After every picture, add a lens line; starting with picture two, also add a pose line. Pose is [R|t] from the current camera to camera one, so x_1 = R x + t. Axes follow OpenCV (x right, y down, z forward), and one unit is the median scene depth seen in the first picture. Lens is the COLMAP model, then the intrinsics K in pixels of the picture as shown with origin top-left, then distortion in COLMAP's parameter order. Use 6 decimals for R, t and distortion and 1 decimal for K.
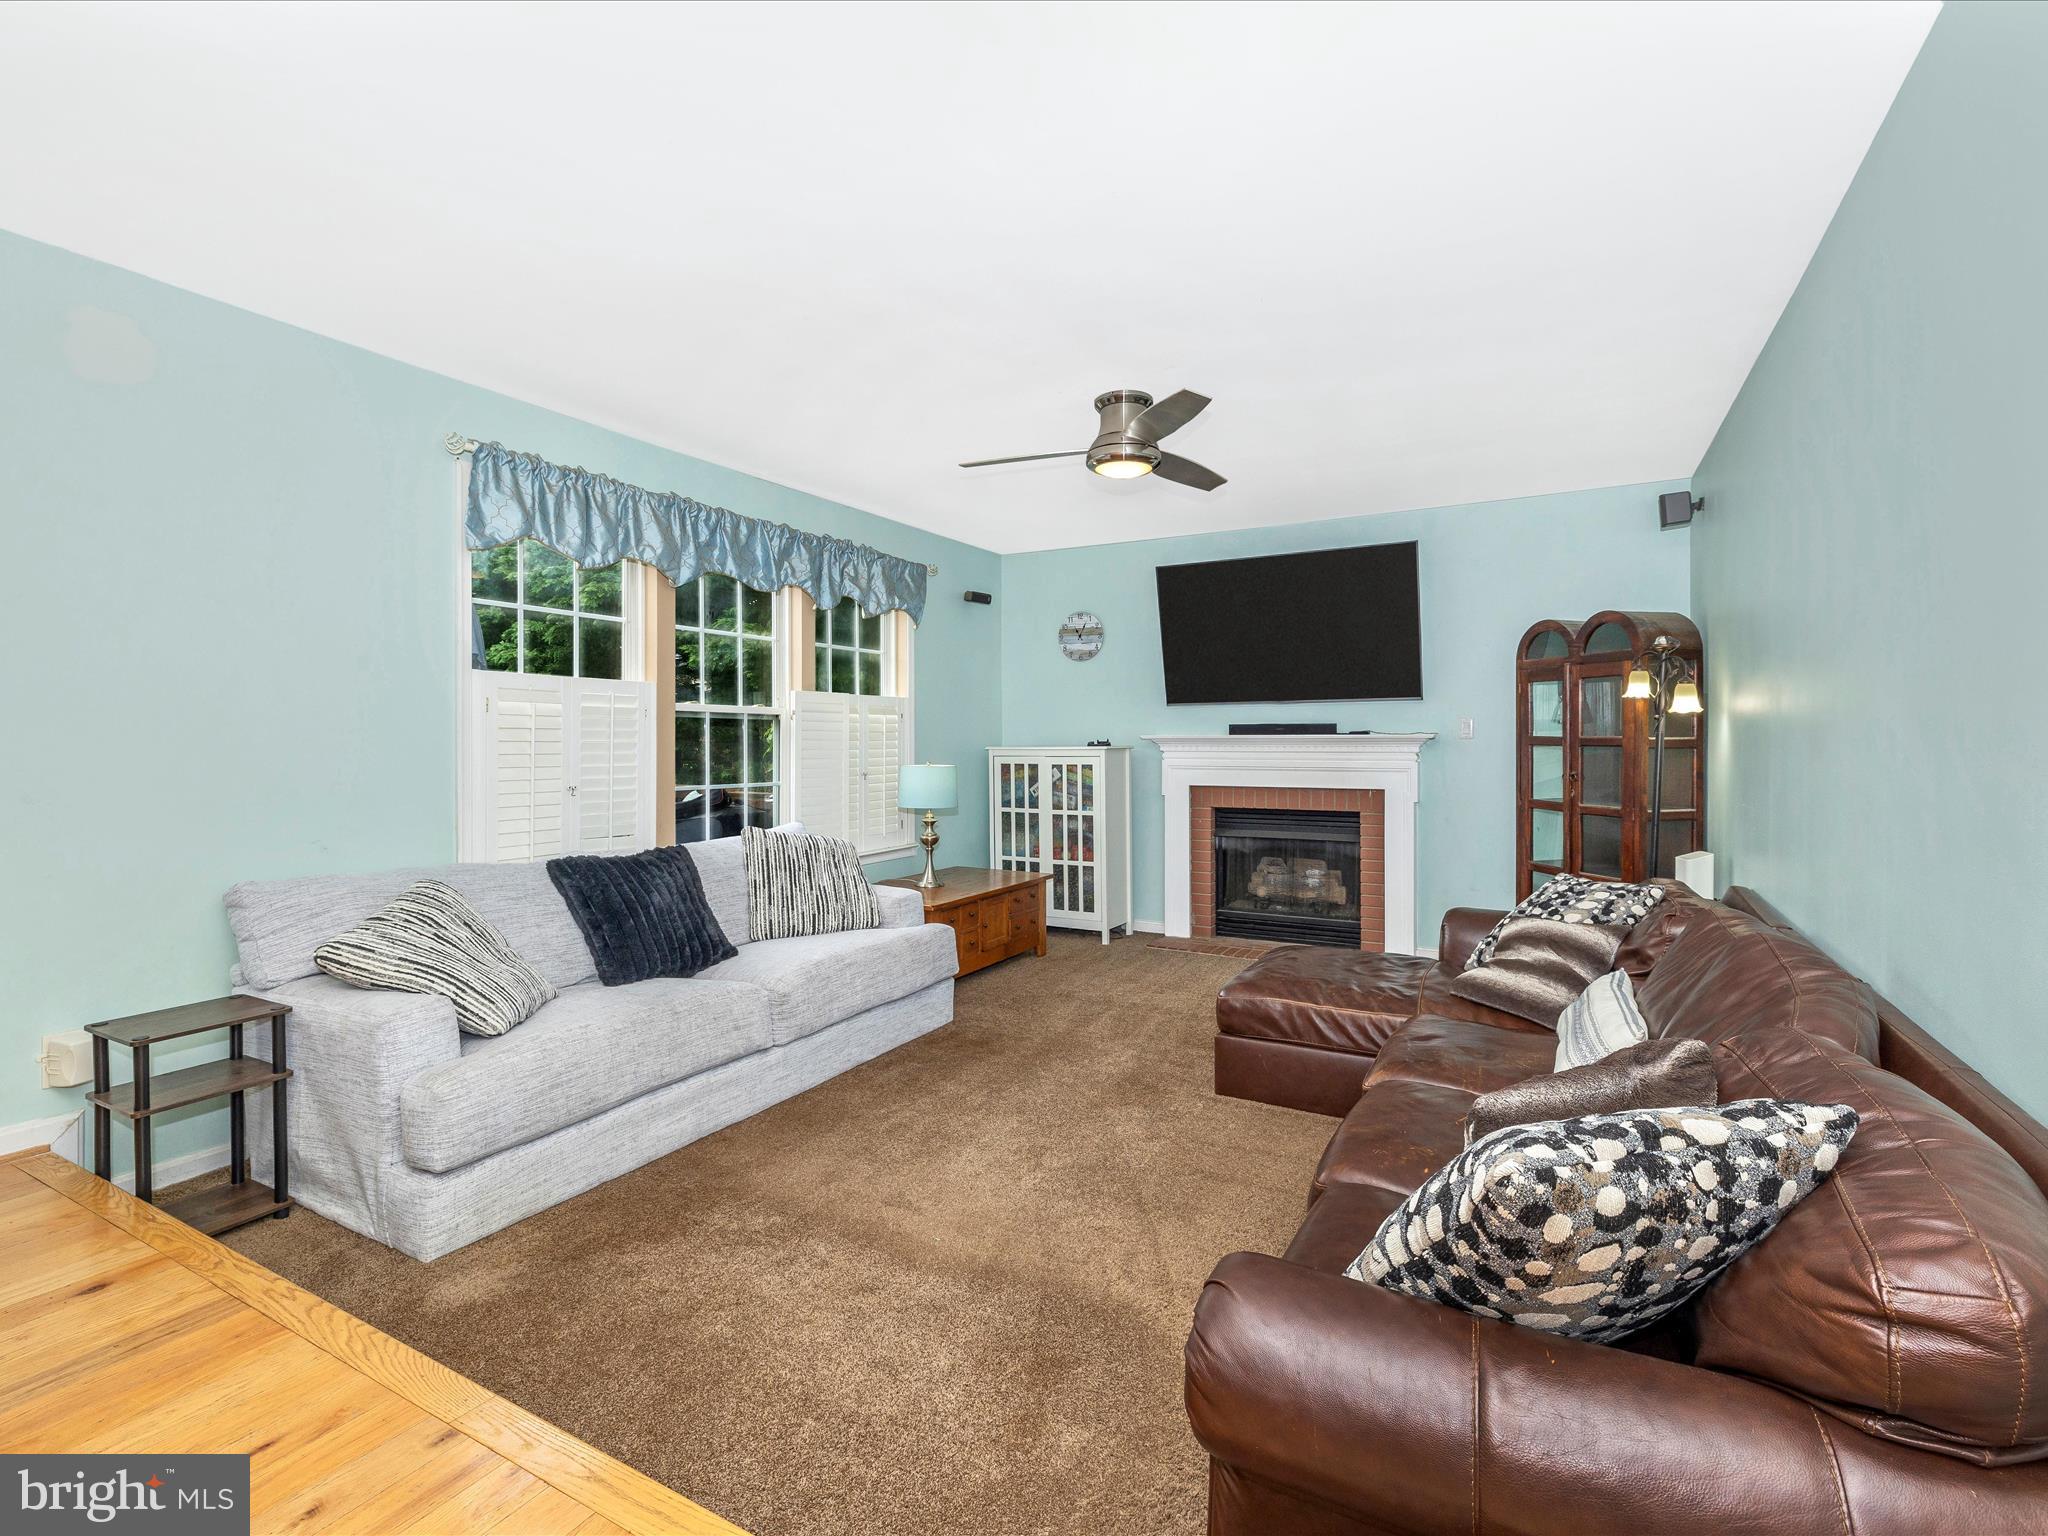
lens RADIAL K [[957.5, 0, 1029.6], [0, 957.5, 749.3], [0, 0, 1]] dist [-0.003186, 0.000217]
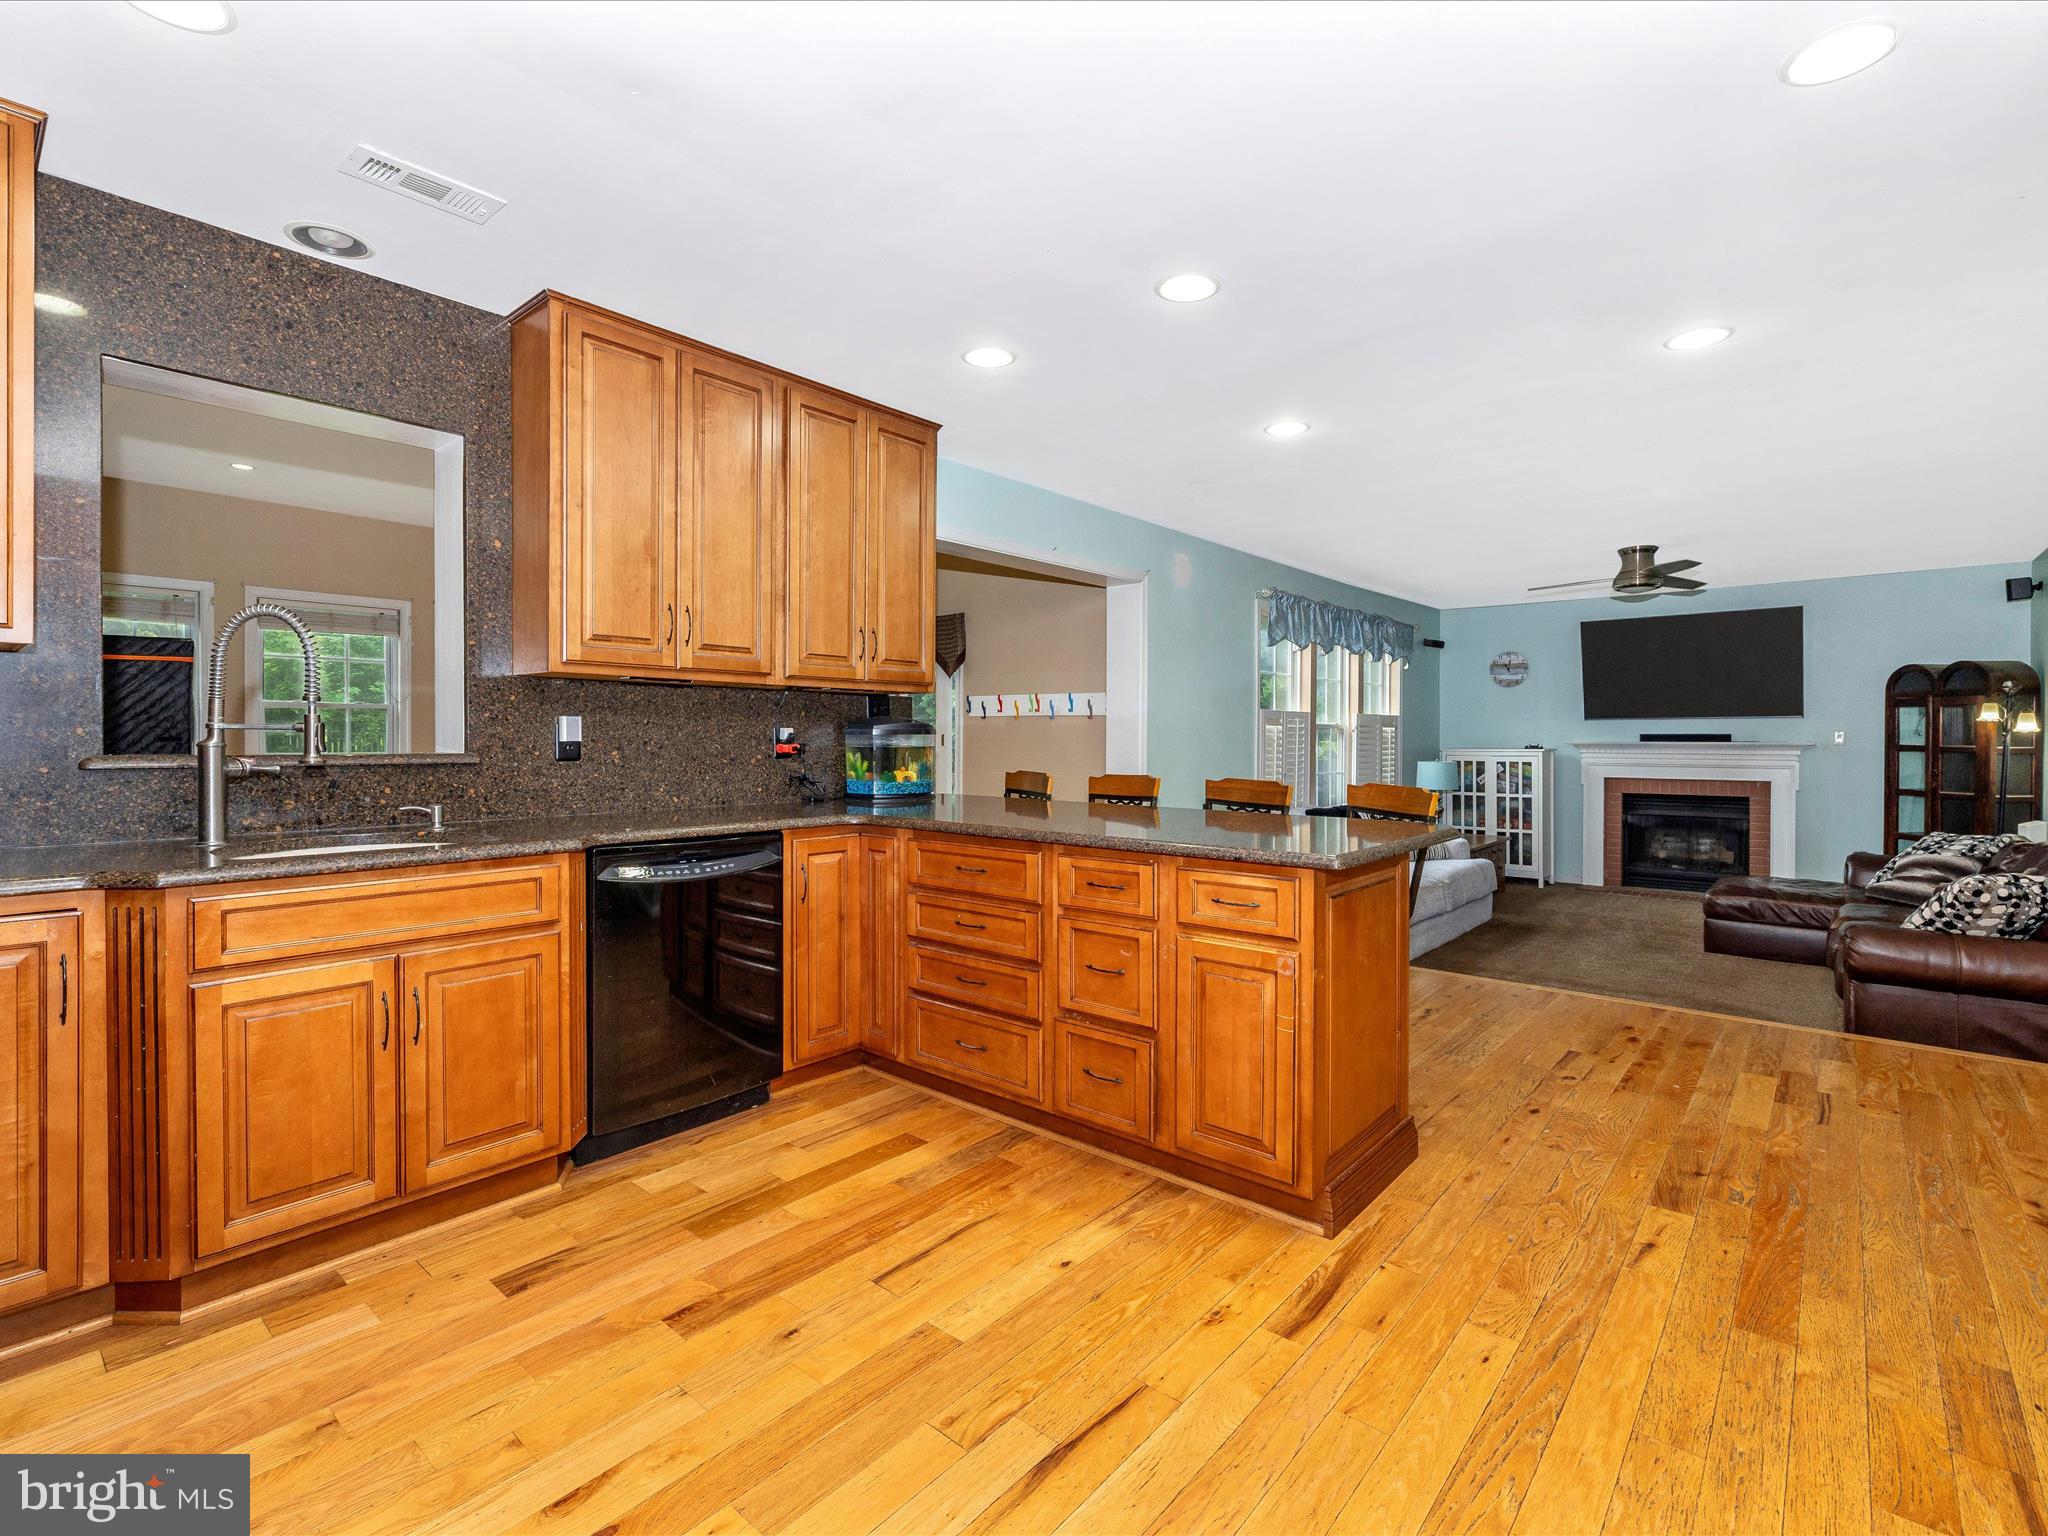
lens RADIAL K [[957.5, 0, 1029.6], [0, 957.5, 749.3], [0, 0, 1]] dist [-0.003186, 0.000217]
pose [[0.979495, 0.005067, -0.201403, -0.452244], [-0.004035, 0.999977, 0.005534, -0.009262], [0.201426, -0.004608, 0.979493, -0.650037]]
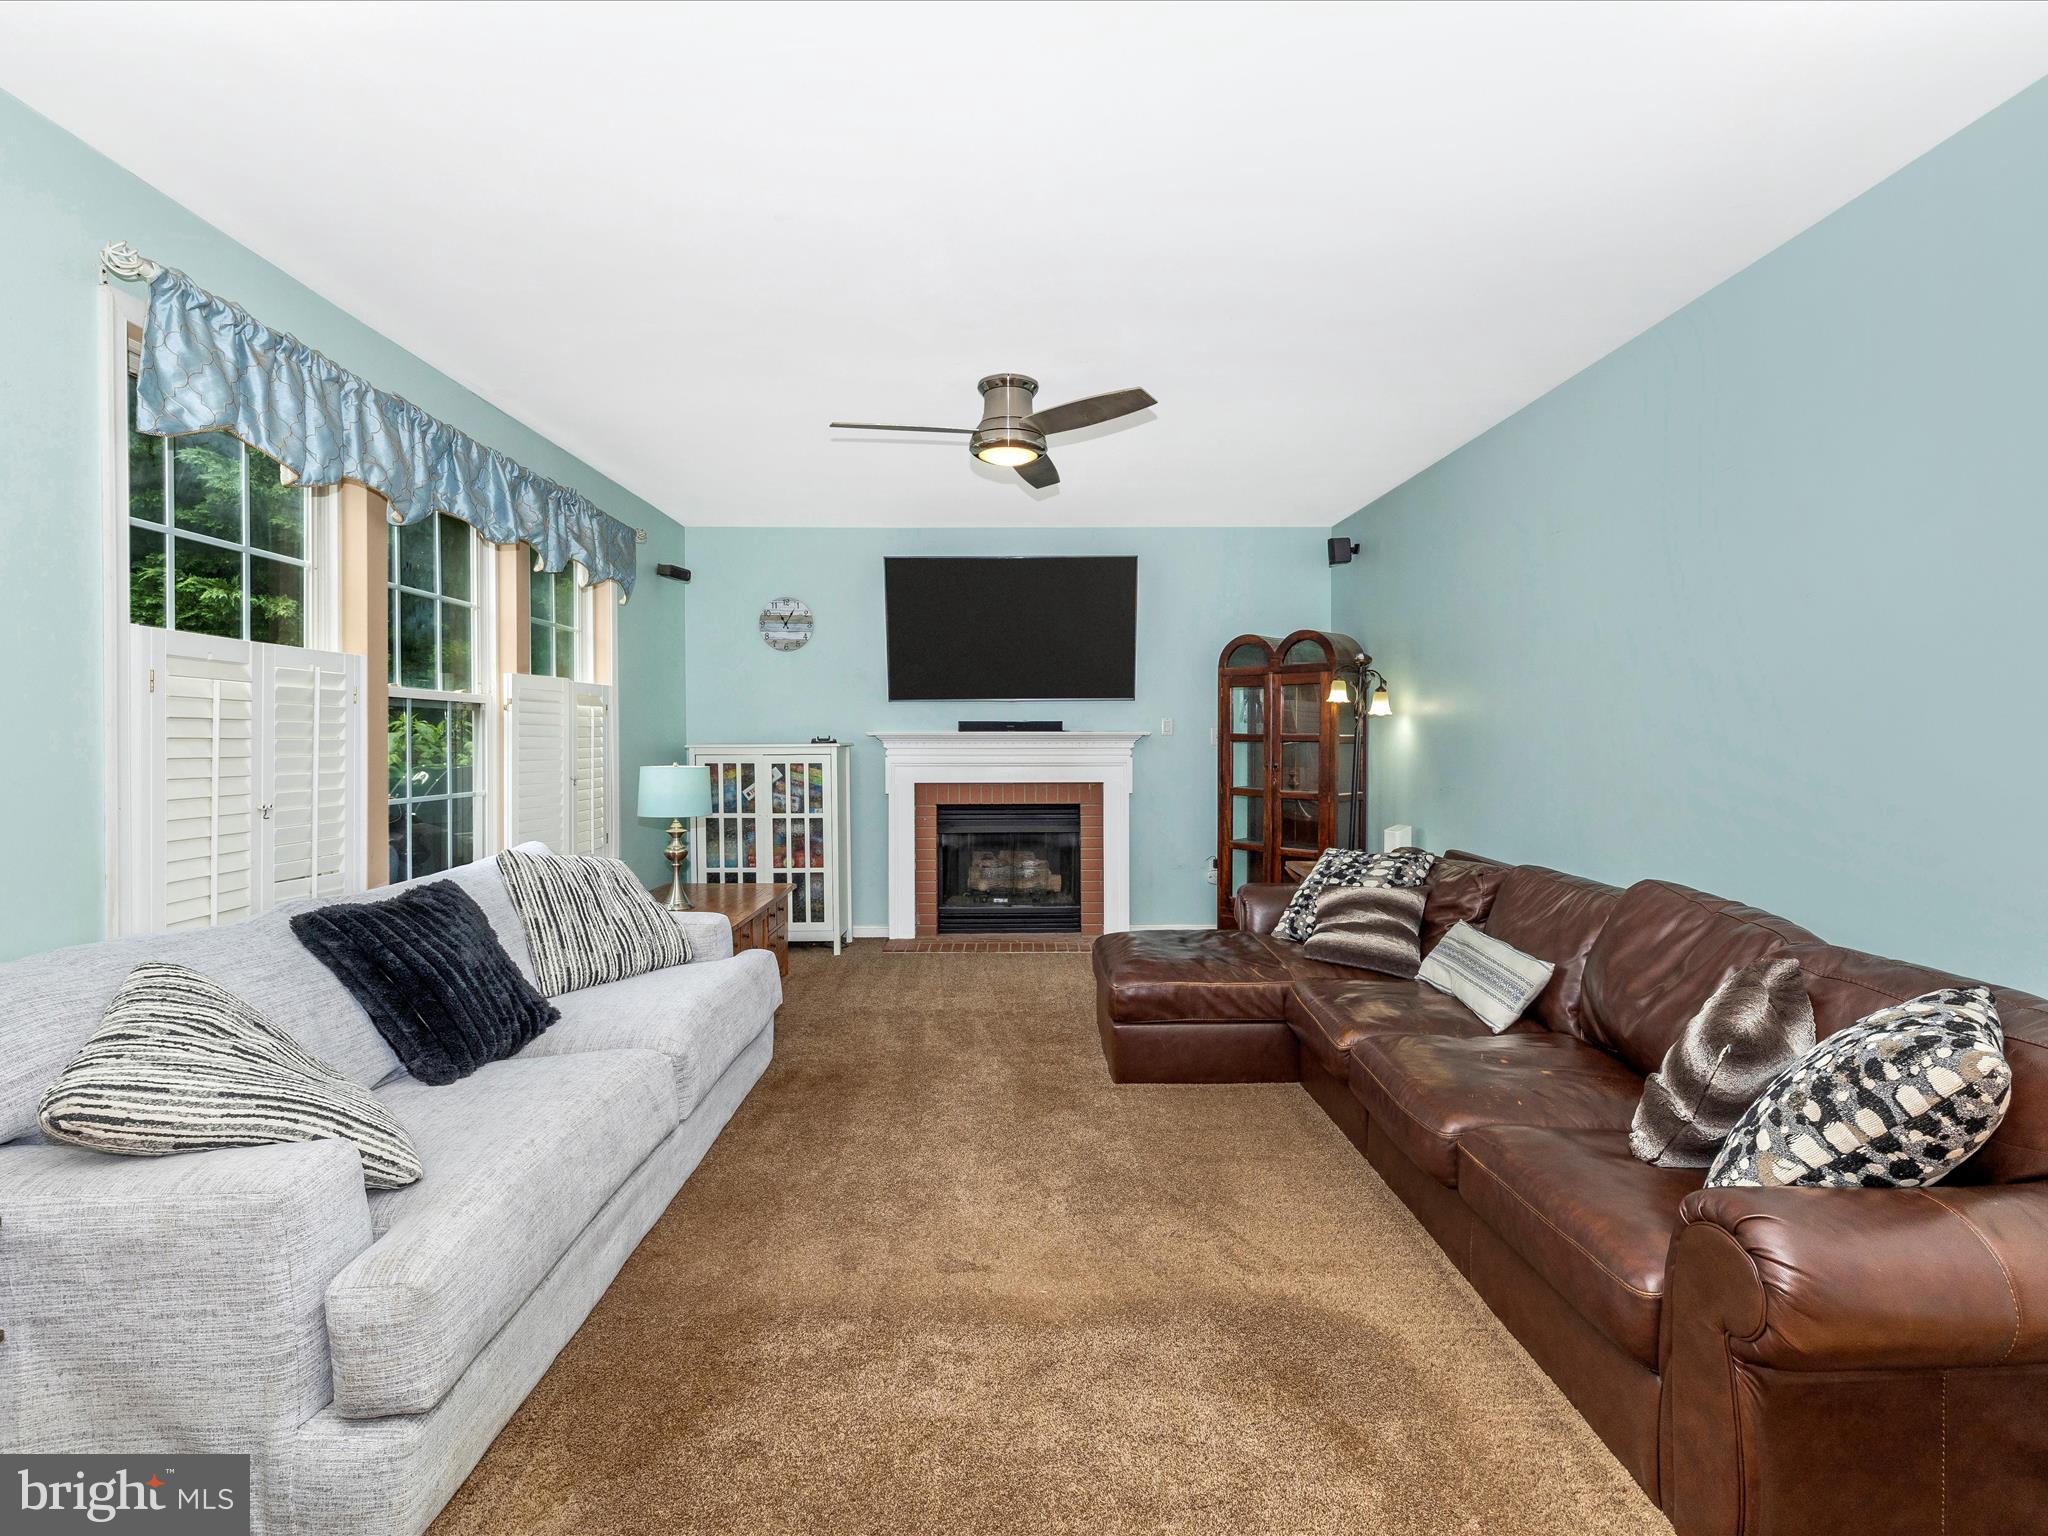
lens RADIAL K [[957.5, 0, 1029.6], [0, 957.5, 749.3], [0, 0, 1]] dist [-0.003186, 0.000217]
pose [[0.864693, -0.006338, 0.502260, -0.270337], [0.004824, 0.999979, 0.004314, -0.000625], [-0.502277, -0.001308, 0.864706, 0.112168]]
